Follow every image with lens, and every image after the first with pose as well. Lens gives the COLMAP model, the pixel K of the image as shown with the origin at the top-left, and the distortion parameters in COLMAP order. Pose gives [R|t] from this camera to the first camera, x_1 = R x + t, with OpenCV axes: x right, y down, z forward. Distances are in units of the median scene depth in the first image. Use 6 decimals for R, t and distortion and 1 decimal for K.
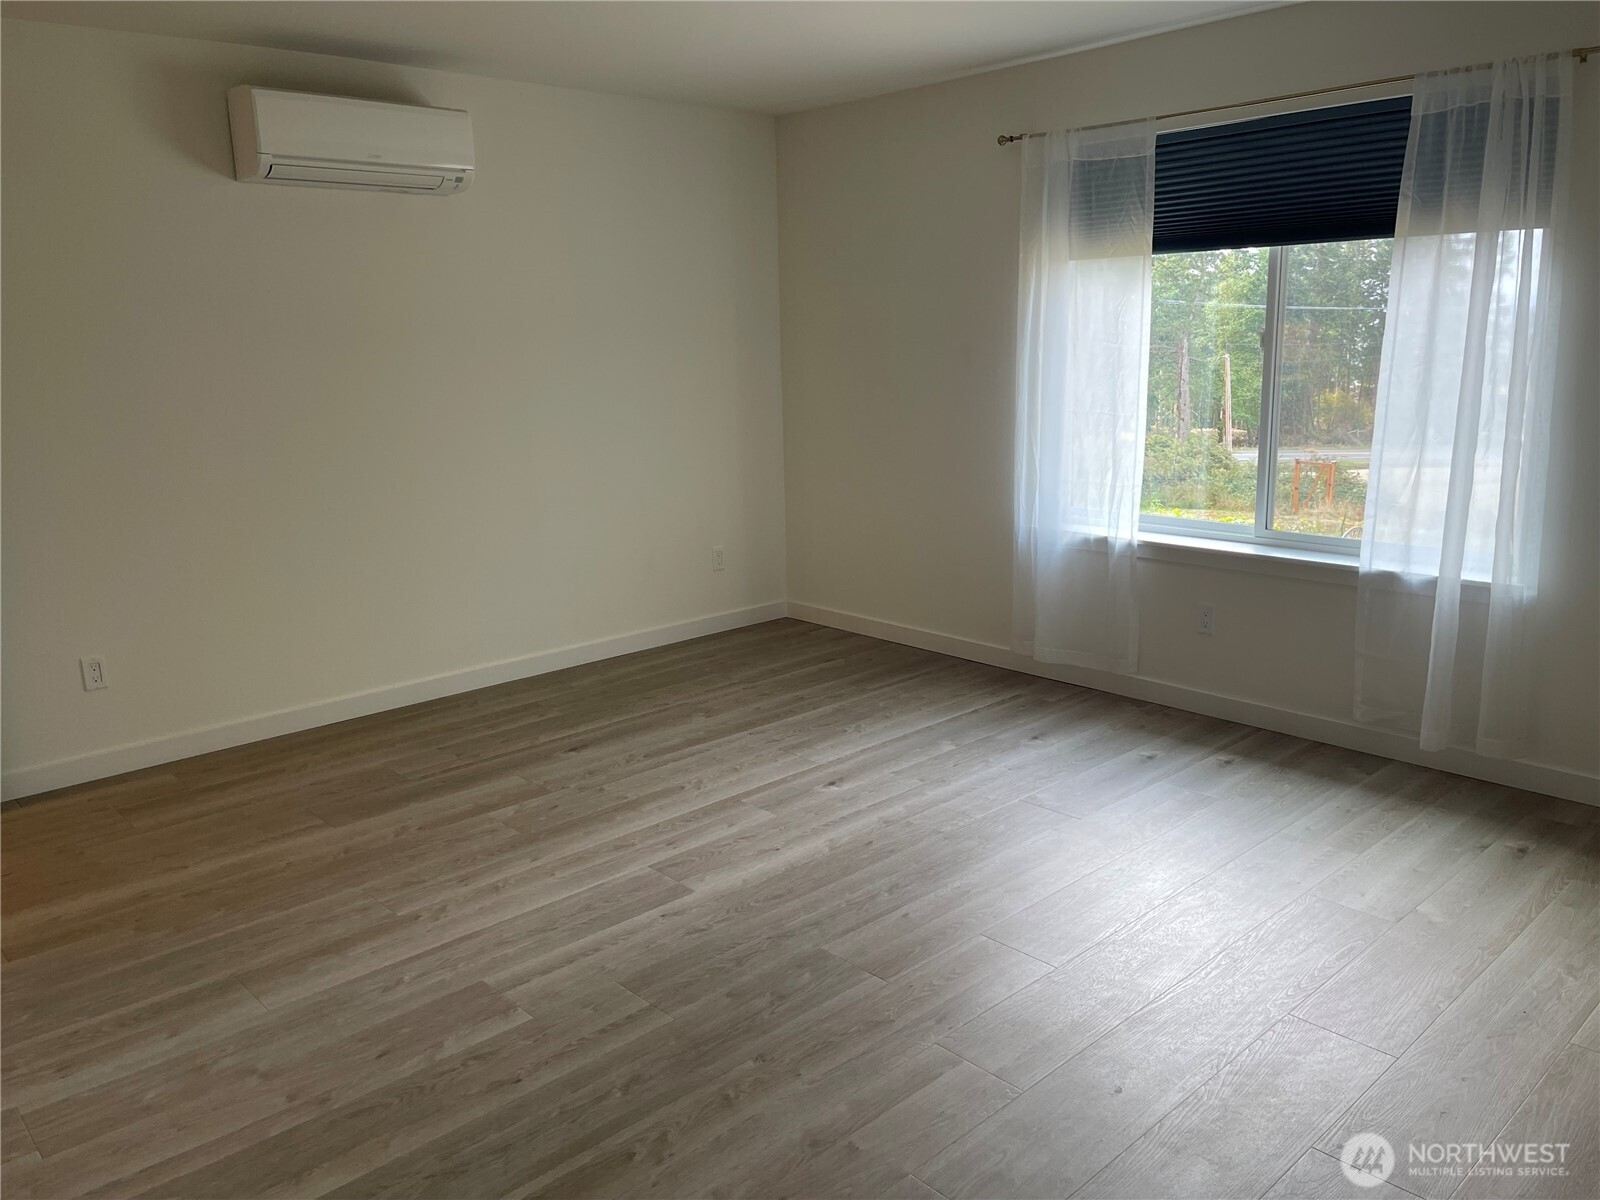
lens RADIAL K [[1213.2, 0, 818.5], [0, 1213.2, 591.2], [0, 0, 1]] dist [0.026909, -0.003593]
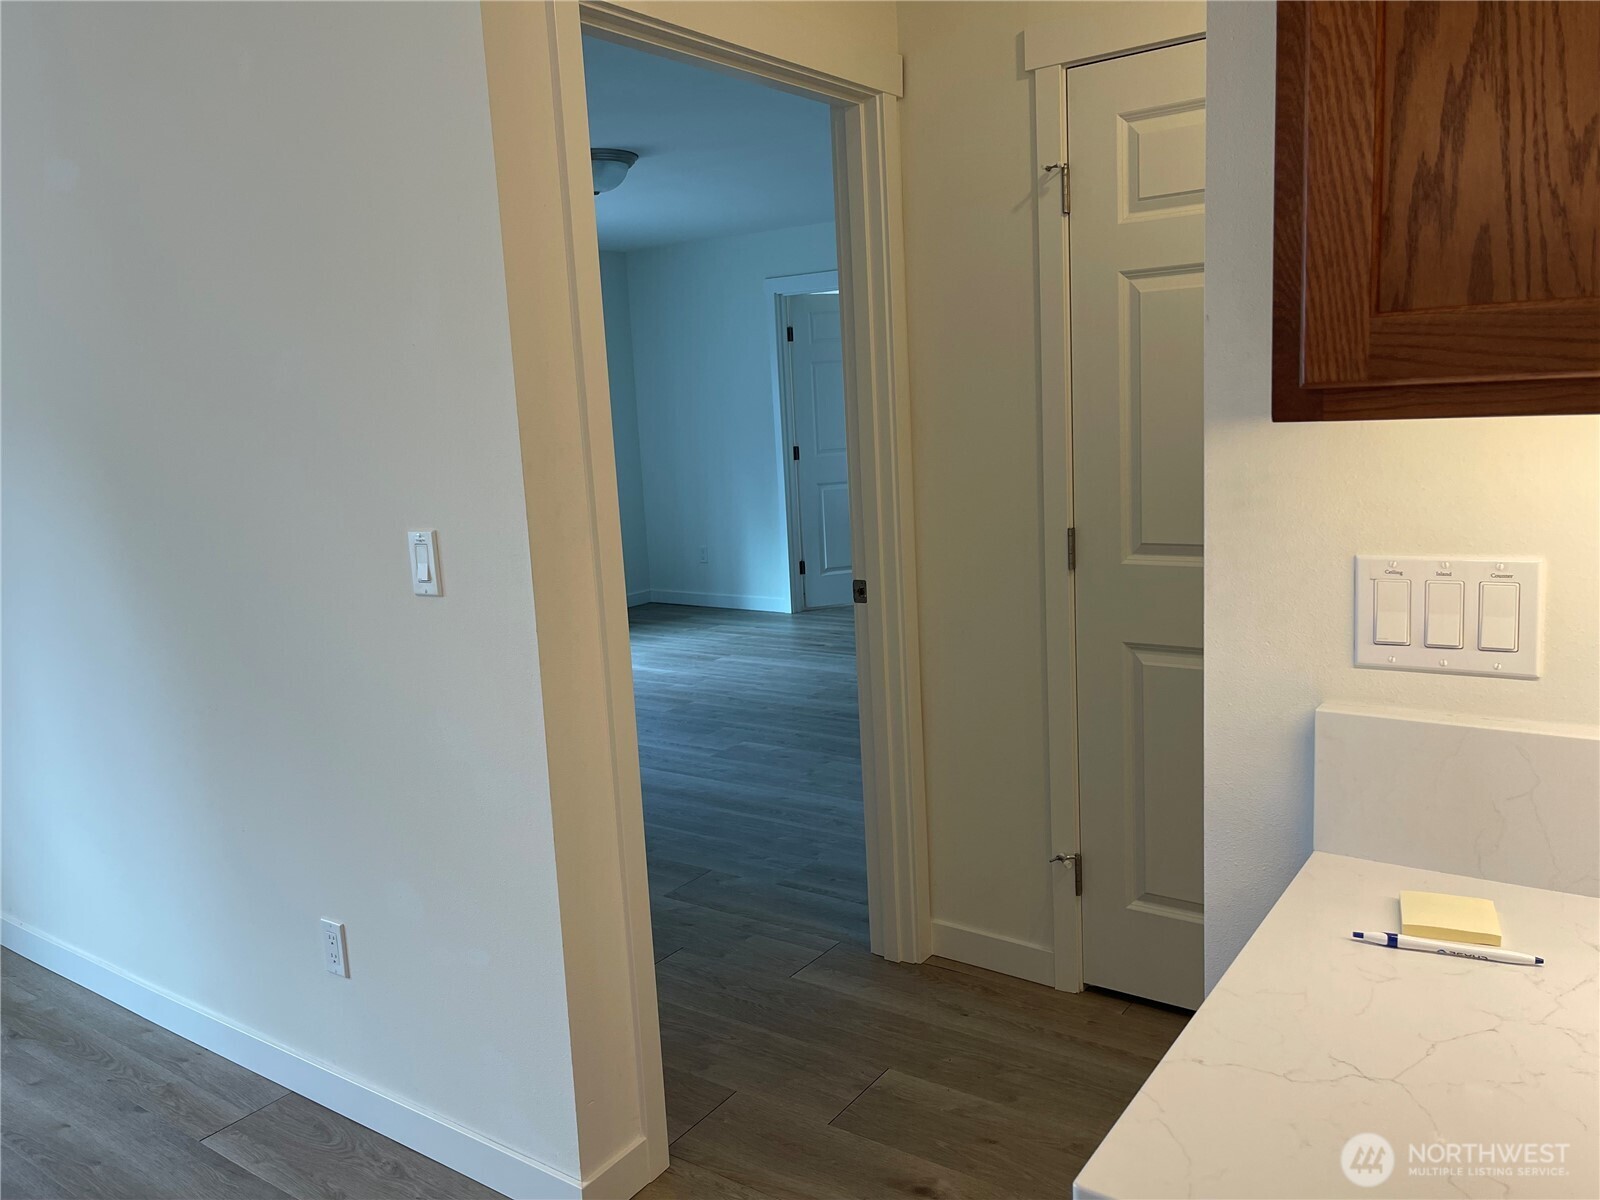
lens RADIAL K [[1222.8, 0, 800.0], [0, 1222.8, 600.0], [0, 0, 1]] dist [0.029638, -0.009178]
pose [[-0.196353, -0.126771, 0.972304, -1.410087], [0.259860, 0.949423, 0.176265, -0.118207], [-0.945473, 0.287273, -0.153479, 0.776162]]
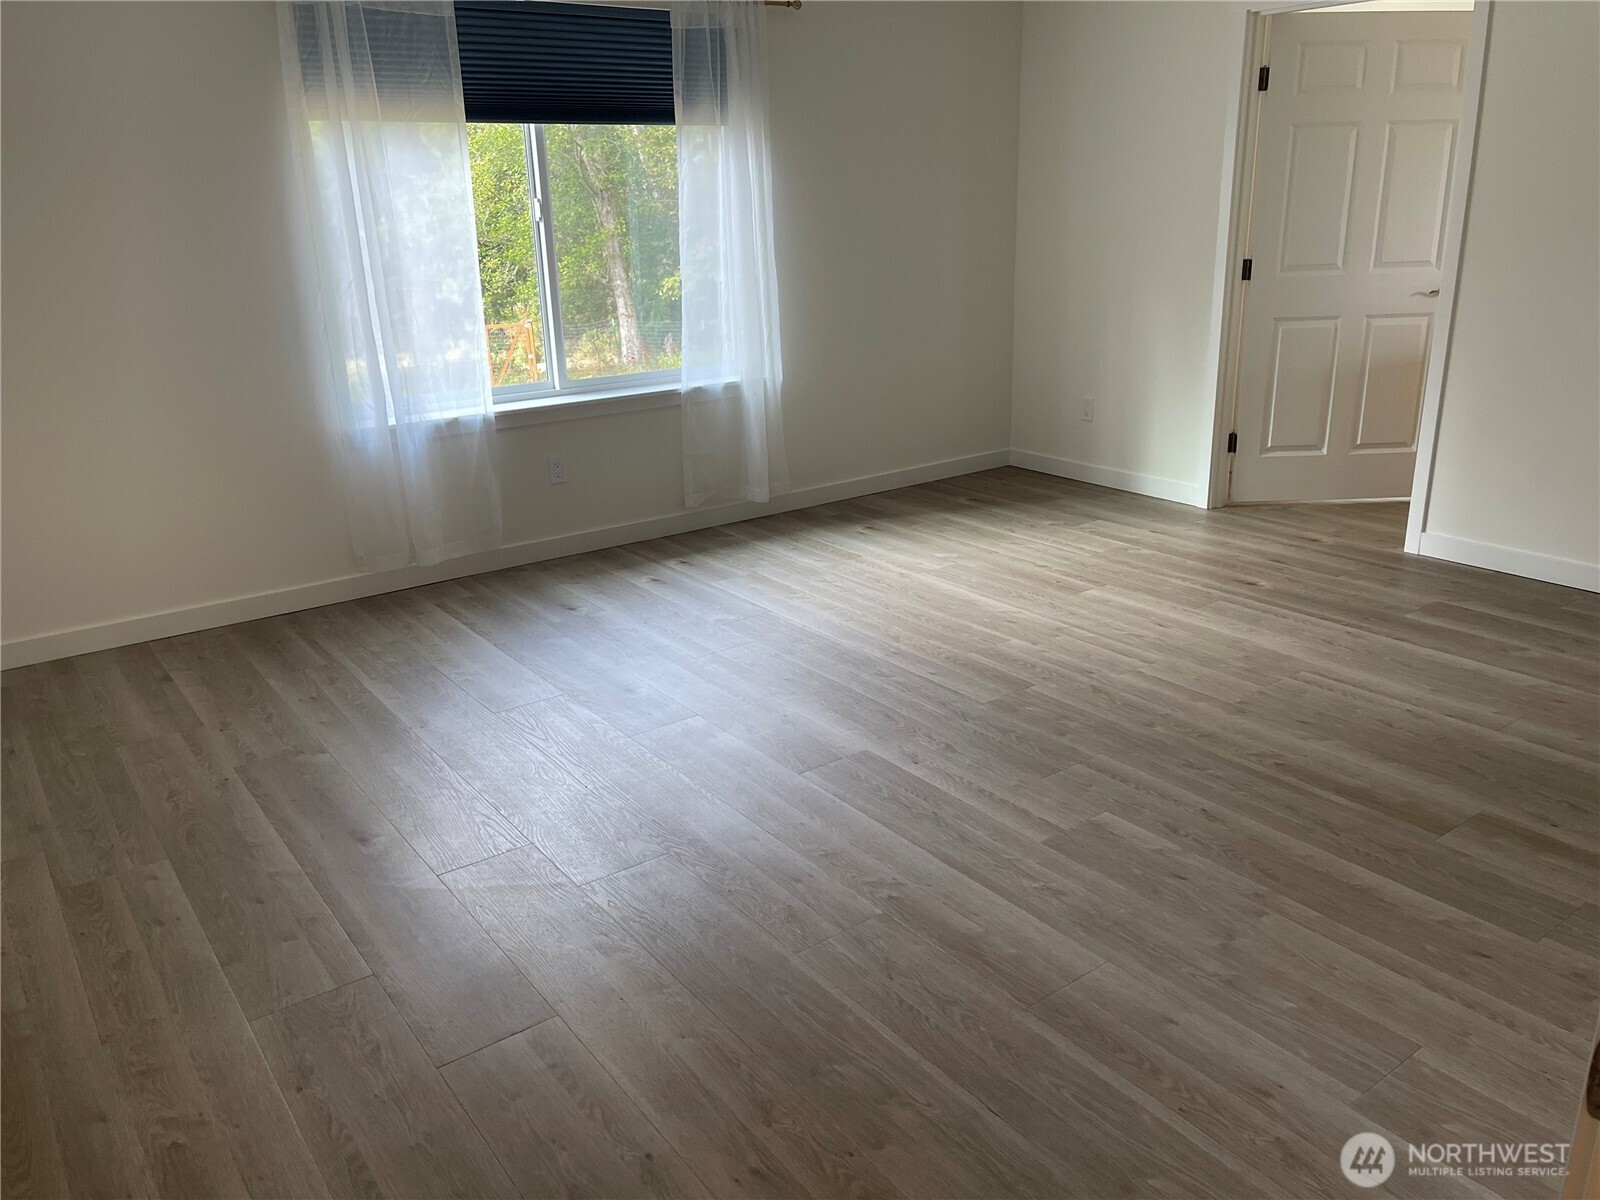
lens RADIAL K [[1222.8, 0, 800.0], [0, 1222.8, 600.0], [0, 0, 1]] dist [0.029638, -0.009178]
pose [[0.122031, -0.296077, 0.947337, -0.849761], [0.232770, 0.936388, 0.262671, -0.122951], [-0.964845, 0.188457, 0.183186, 0.695156]]
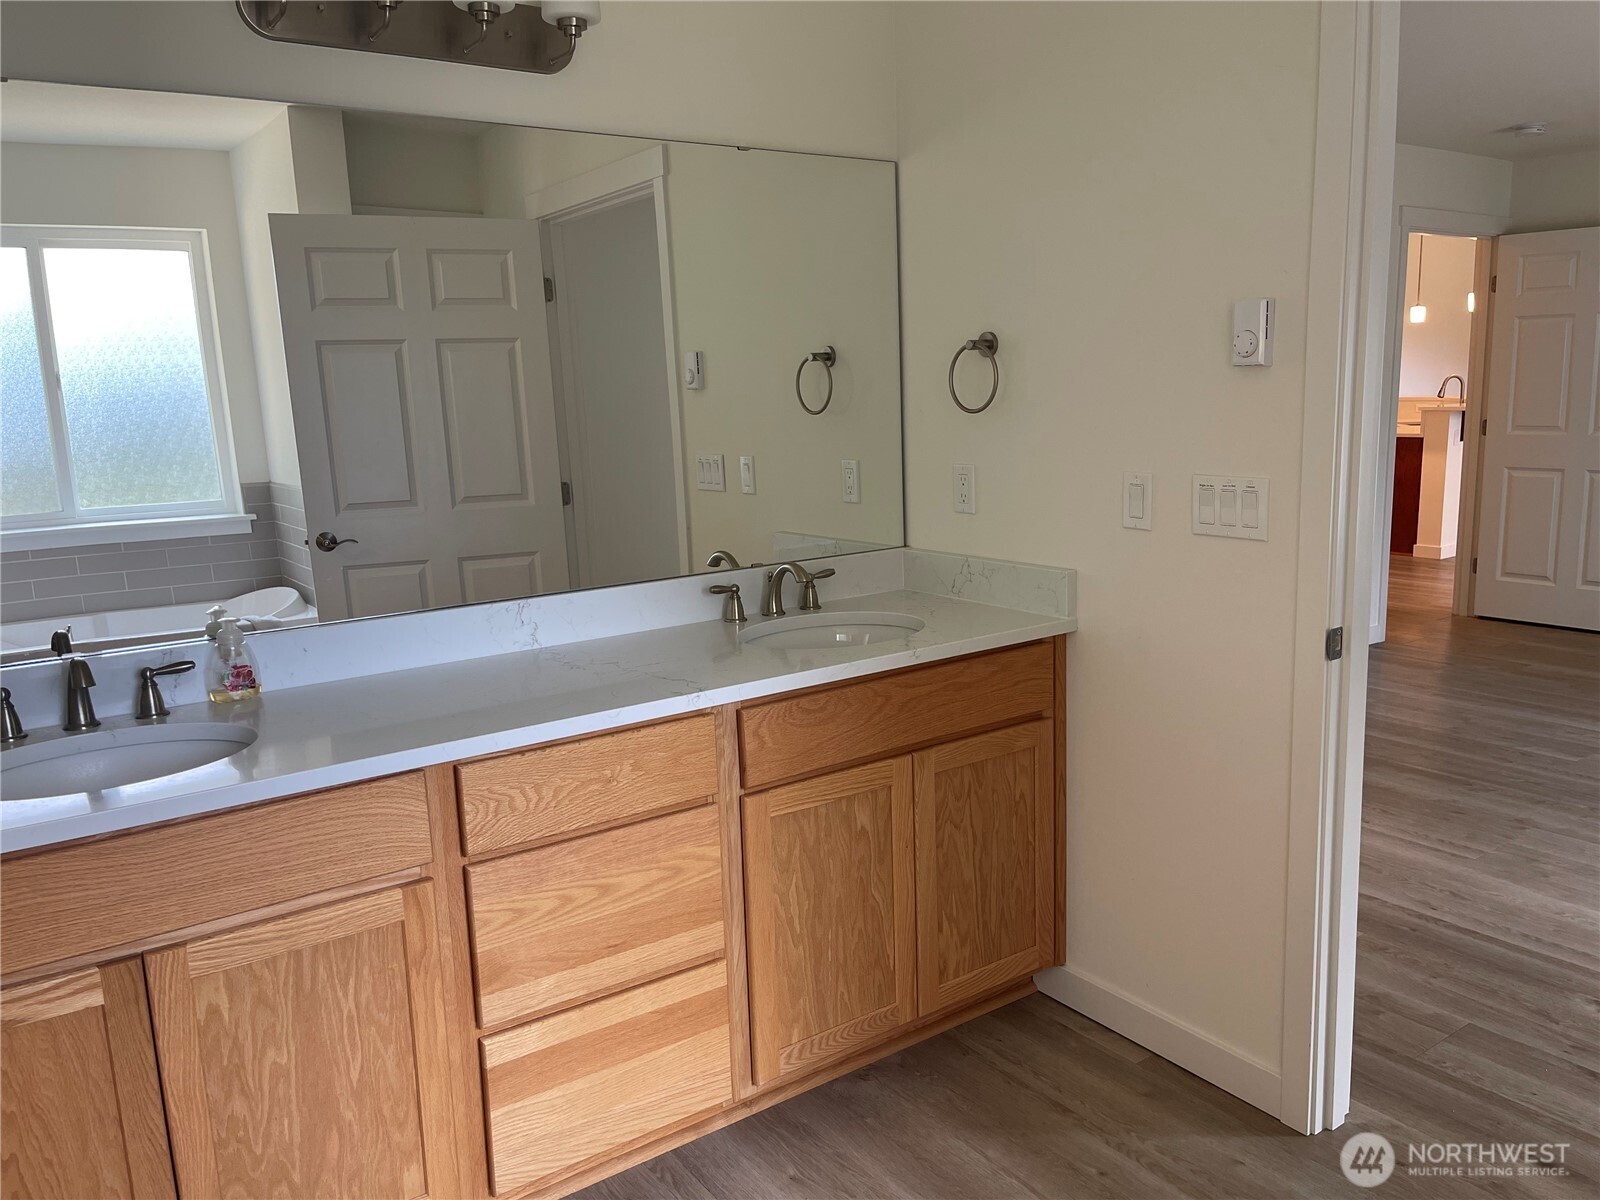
lens RADIAL K [[1199.5, 0, 793.5], [0, 1199.5, 602.4], [0, 0, 1]] dist [0.088595, -0.118695]
pose [[-0.144808, 0.204926, -0.968006, 0.983173], [-0.171720, 0.958267, 0.228552, -0.031502], [0.974445, 0.199322, -0.103575, 0.071304]]
